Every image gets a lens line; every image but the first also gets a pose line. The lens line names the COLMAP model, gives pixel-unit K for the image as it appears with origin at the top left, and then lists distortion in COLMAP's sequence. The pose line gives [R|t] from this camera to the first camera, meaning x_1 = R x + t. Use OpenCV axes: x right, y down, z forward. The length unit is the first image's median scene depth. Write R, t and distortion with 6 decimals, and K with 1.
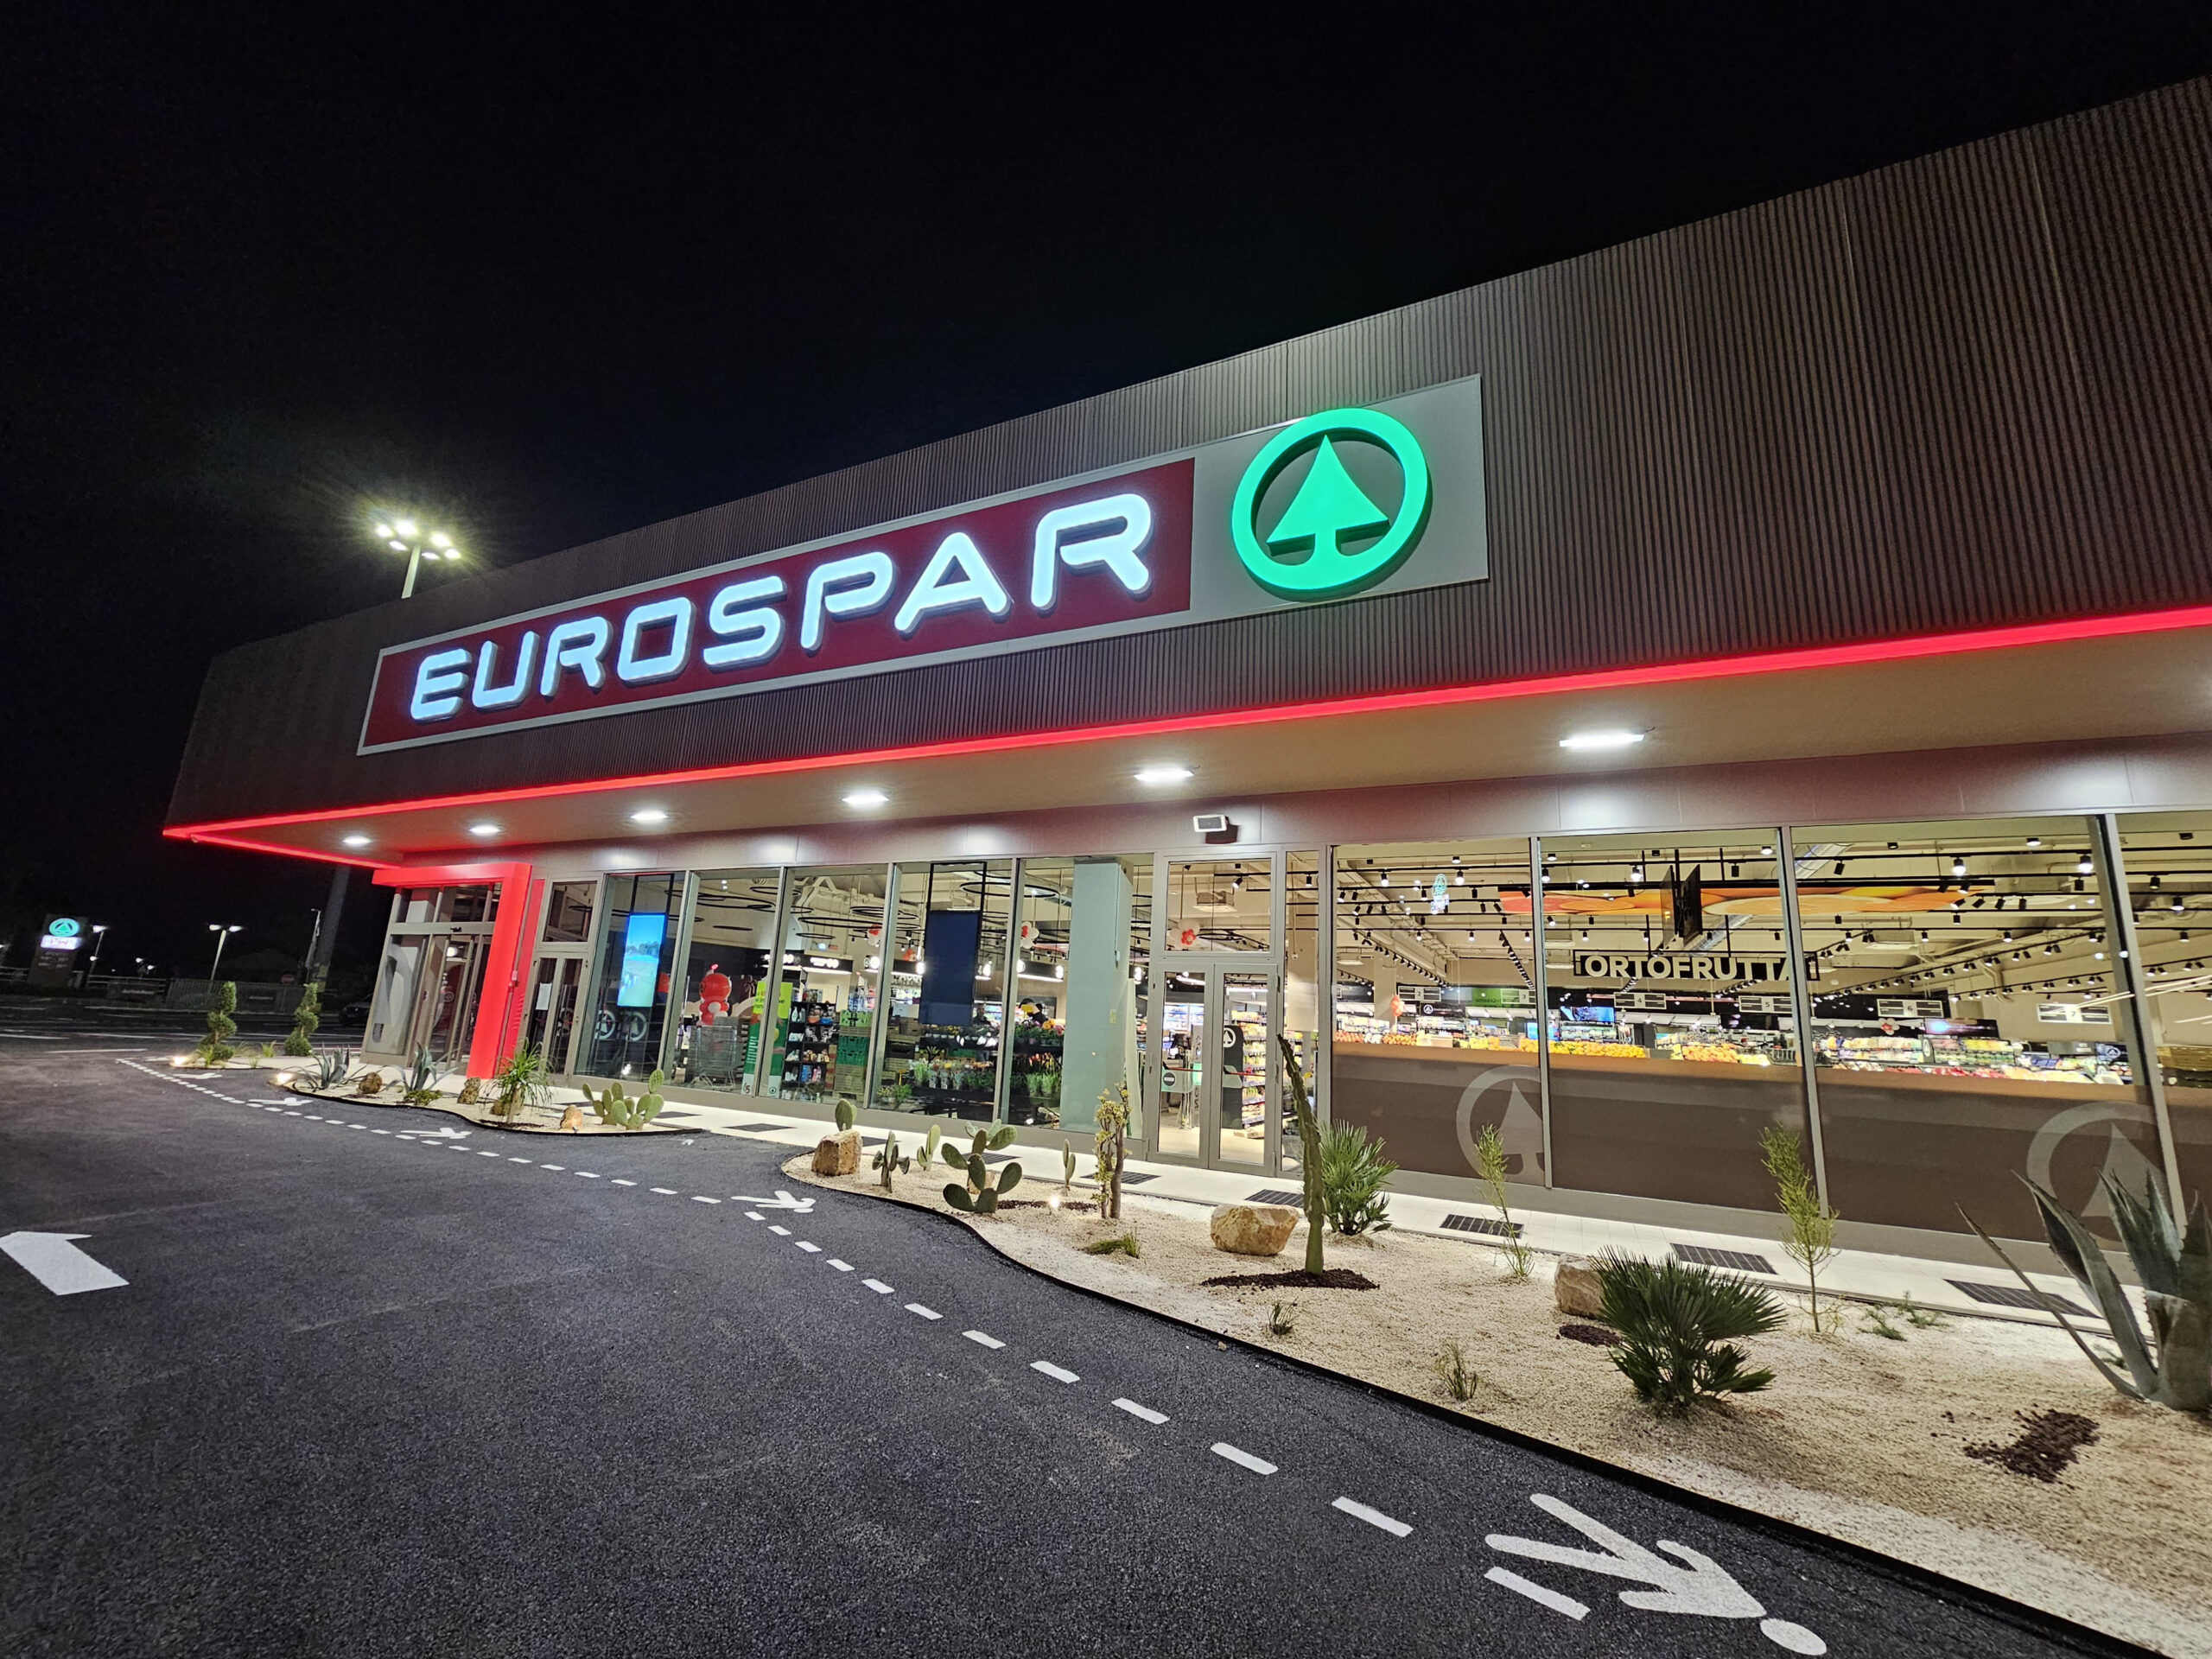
lens RADIAL K [[891.0, 0, 1115.3], [0, 891.0, 826.8], [0, 0, 1]] dist [-0.002670, 0.000867]
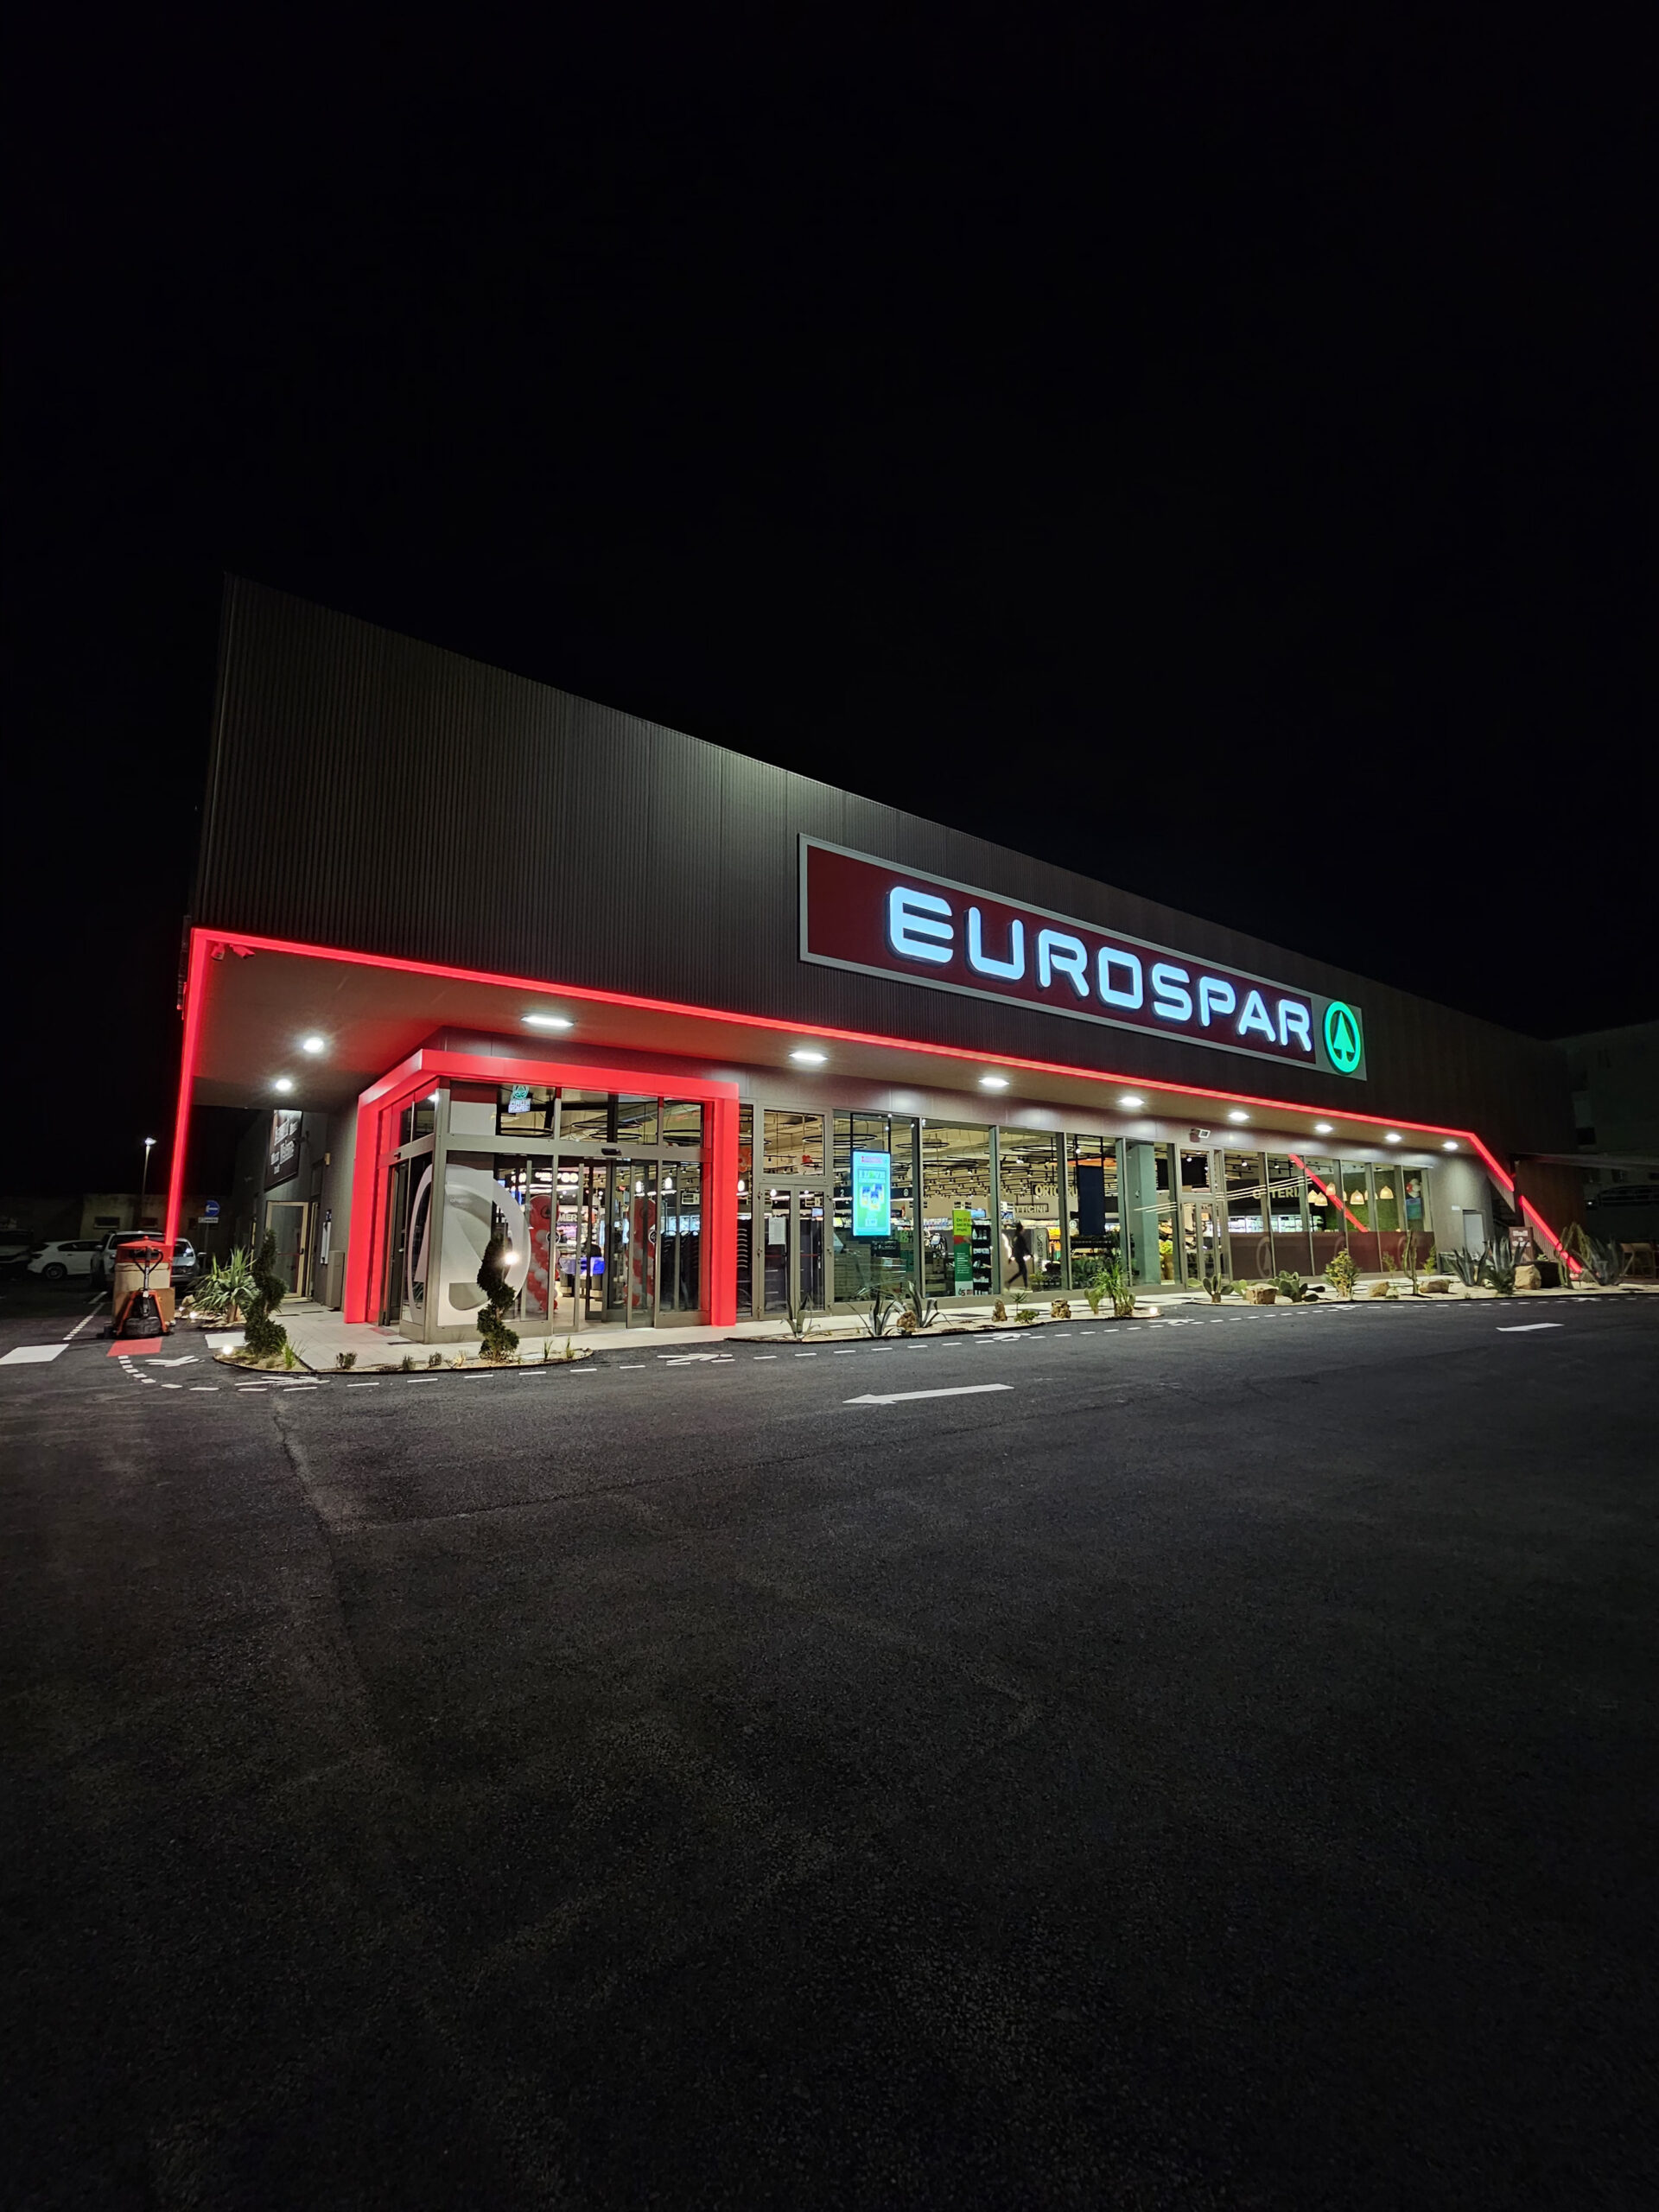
lens RADIAL K [[888.4, 0, 828.8], [0, 888.4, 1112.6], [0, 0, 1]] dist [-0.003489, -0.000365]
pose [[0.475022, 0.070629, 0.877135, -2.418220], [-0.158699, 0.987306, 0.006445, 0.082094], [-0.865546, -0.142262, 0.480200, 0.845034]]
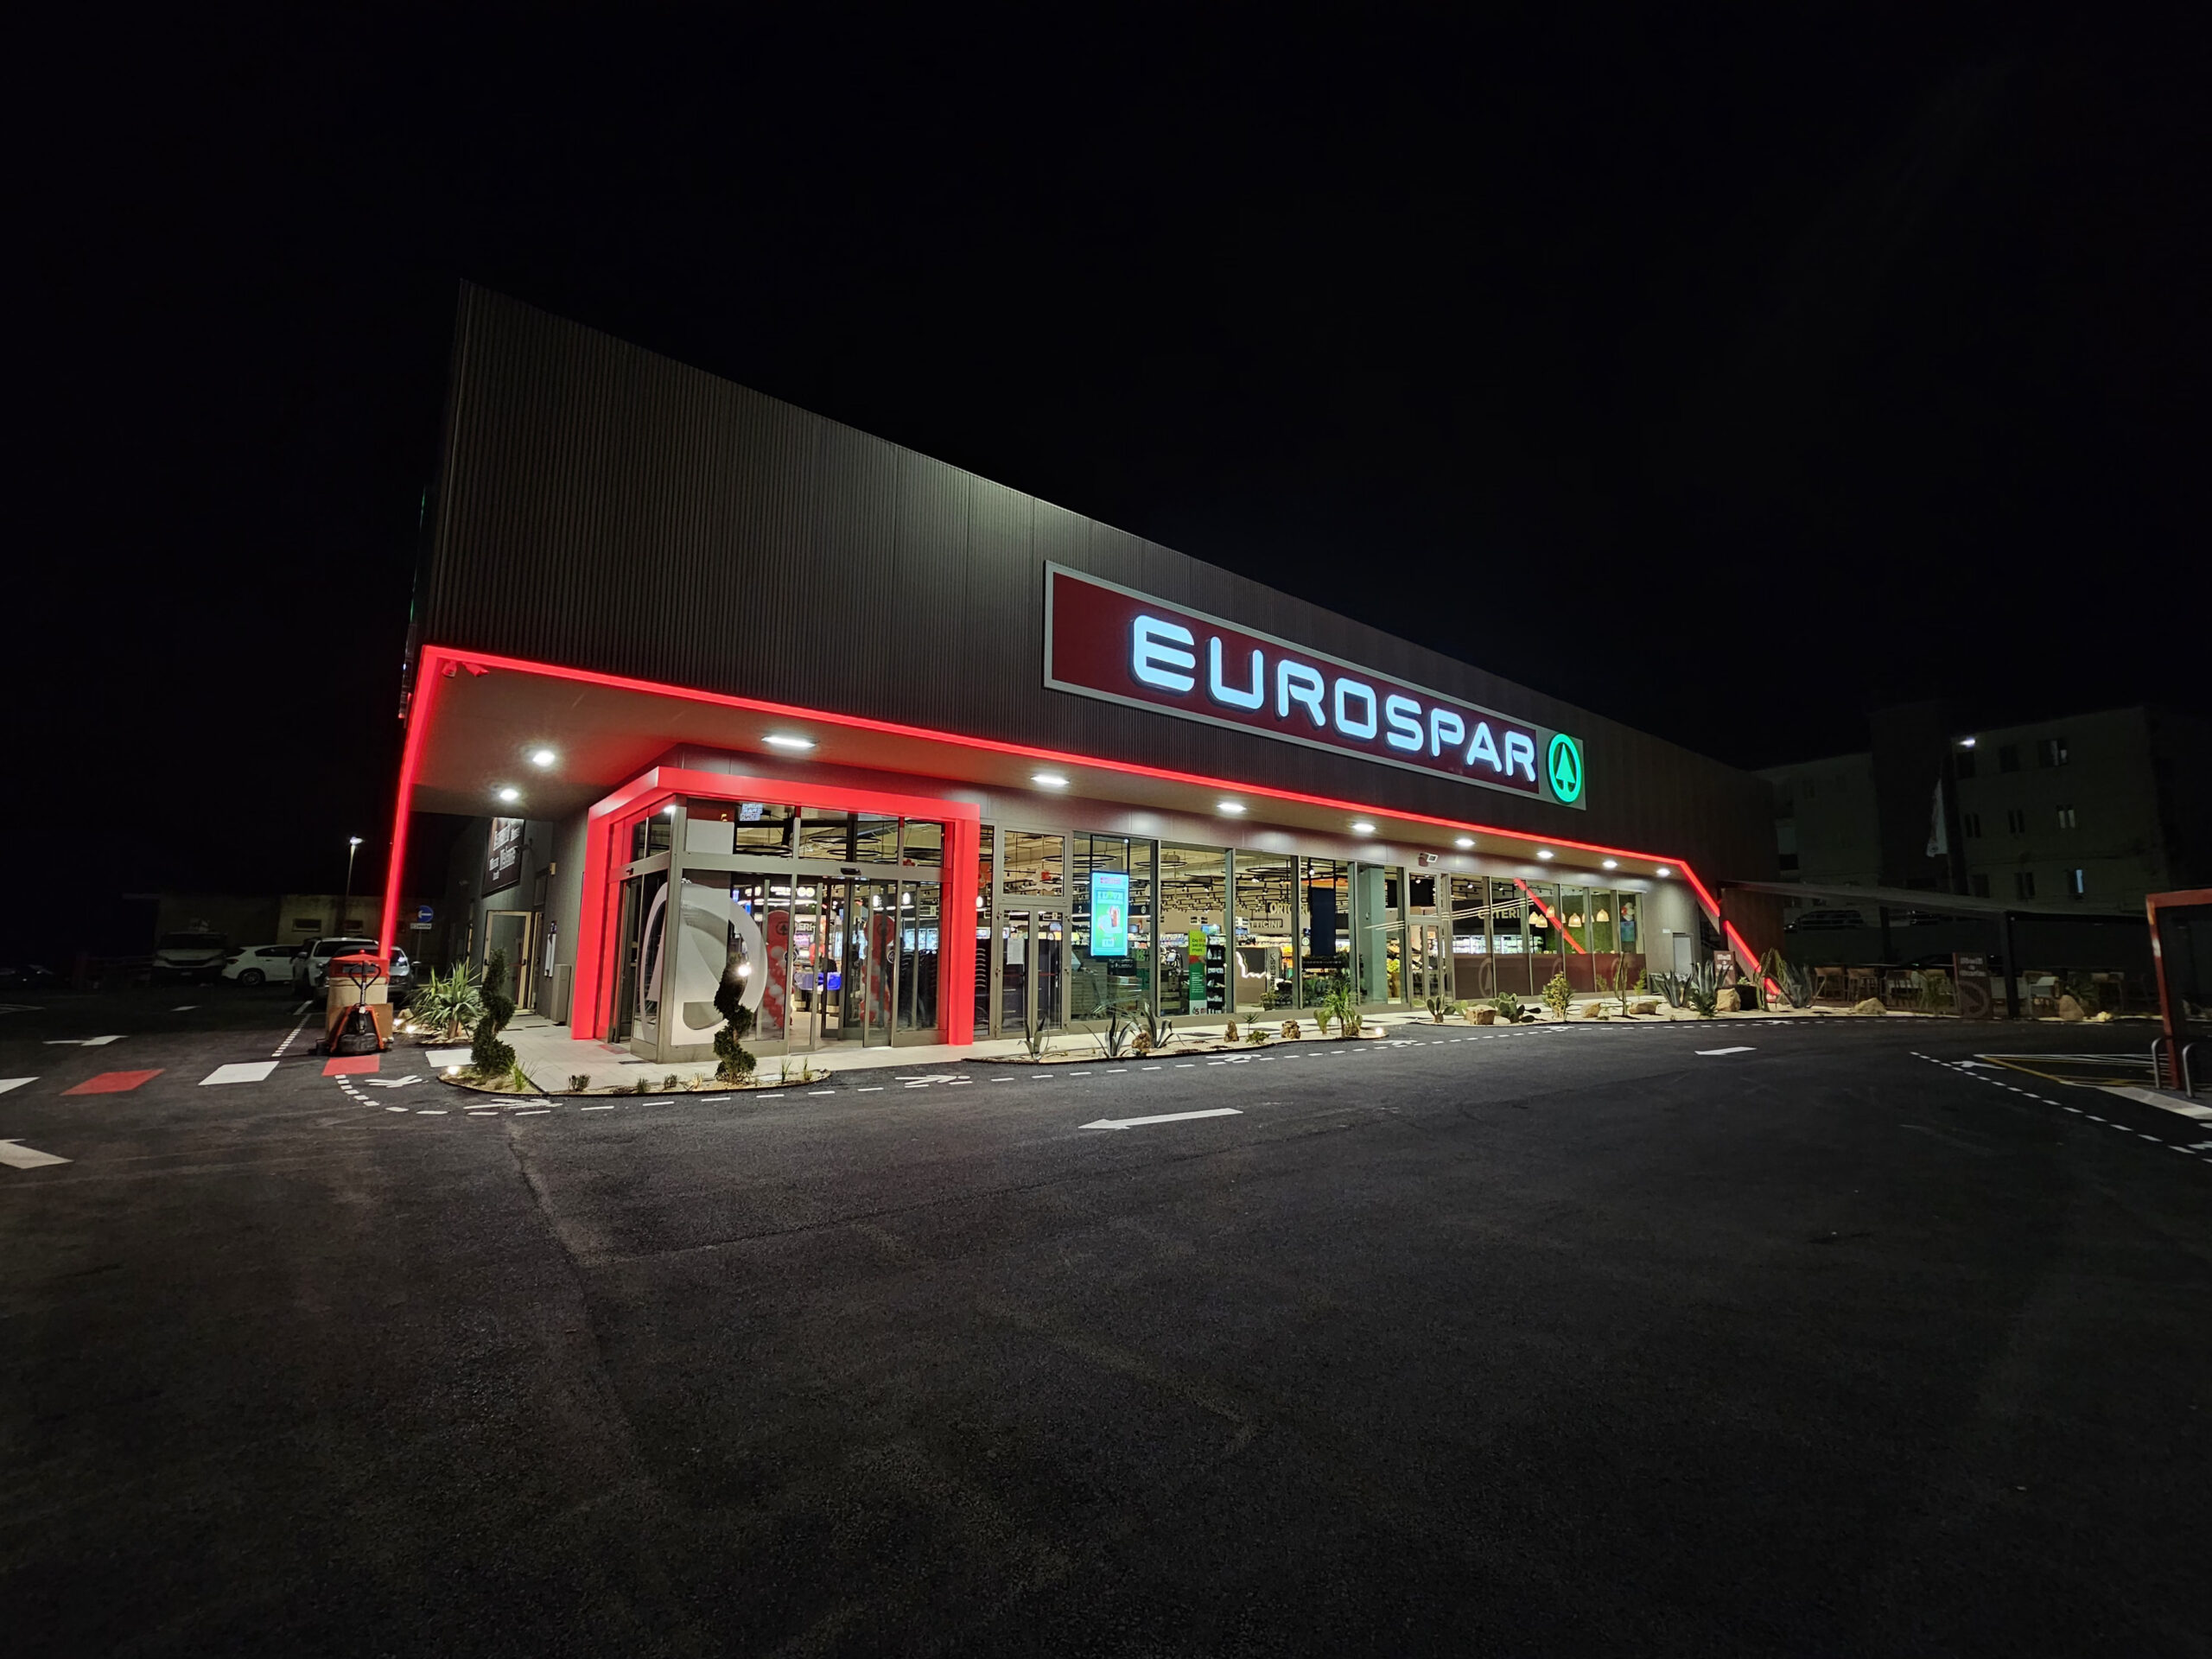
lens RADIAL K [[890.6, 0, 1121.1], [0, 890.6, 837.2], [0, 0, 1]] dist [-0.001927, -0.000757]
pose [[0.420063, 0.064320, 0.905213, -2.444935], [-0.179311, 0.983702, 0.013311, 0.057987], [-0.889604, -0.167906, 0.424750, 0.838687]]
